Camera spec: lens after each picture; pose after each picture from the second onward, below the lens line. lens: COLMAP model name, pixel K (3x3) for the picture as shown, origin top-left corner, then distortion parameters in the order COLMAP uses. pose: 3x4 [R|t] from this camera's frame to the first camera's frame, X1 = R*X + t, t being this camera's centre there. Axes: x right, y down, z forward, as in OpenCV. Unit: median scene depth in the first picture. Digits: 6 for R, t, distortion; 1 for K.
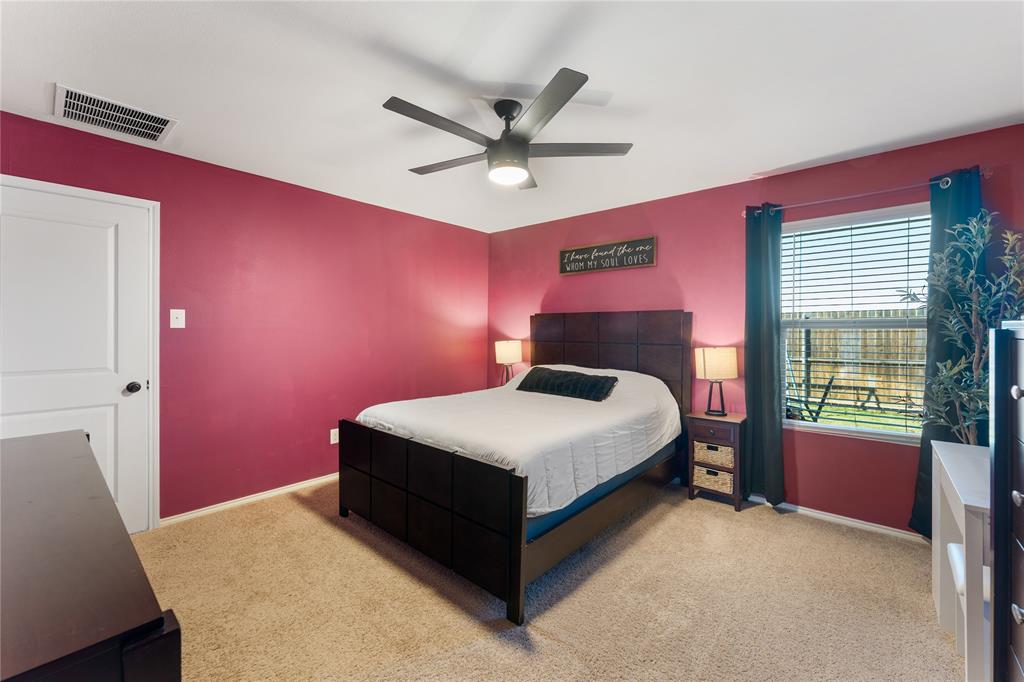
lens RADIAL K [[421.6, 0, 522.5], [0, 421.6, 327.1], [0, 0, 1]] dist [0.003515, 0.000409]
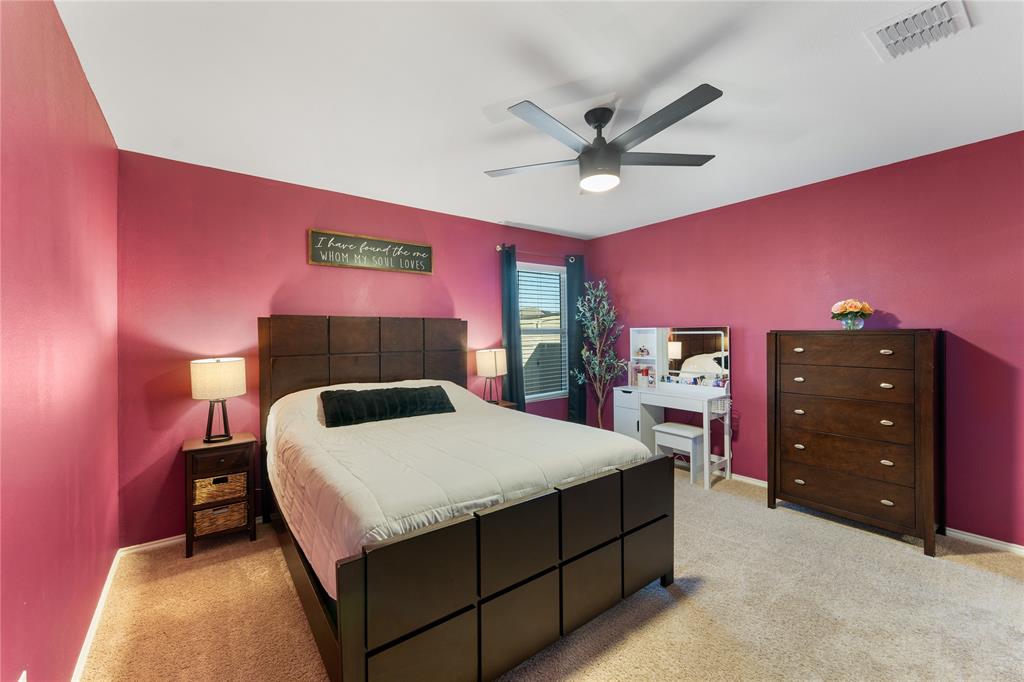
lens RADIAL K [[421.6, 0, 508.6], [0, 421.6, 332.4], [0, 0, 1]] dist [0.003515, 0.000409]
pose [[0.193409, 0.005336, 0.981104, -0.609568], [0.009195, 0.999931, -0.007251, 0.003043], [-0.981075, 0.010423, 0.193347, 0.583755]]
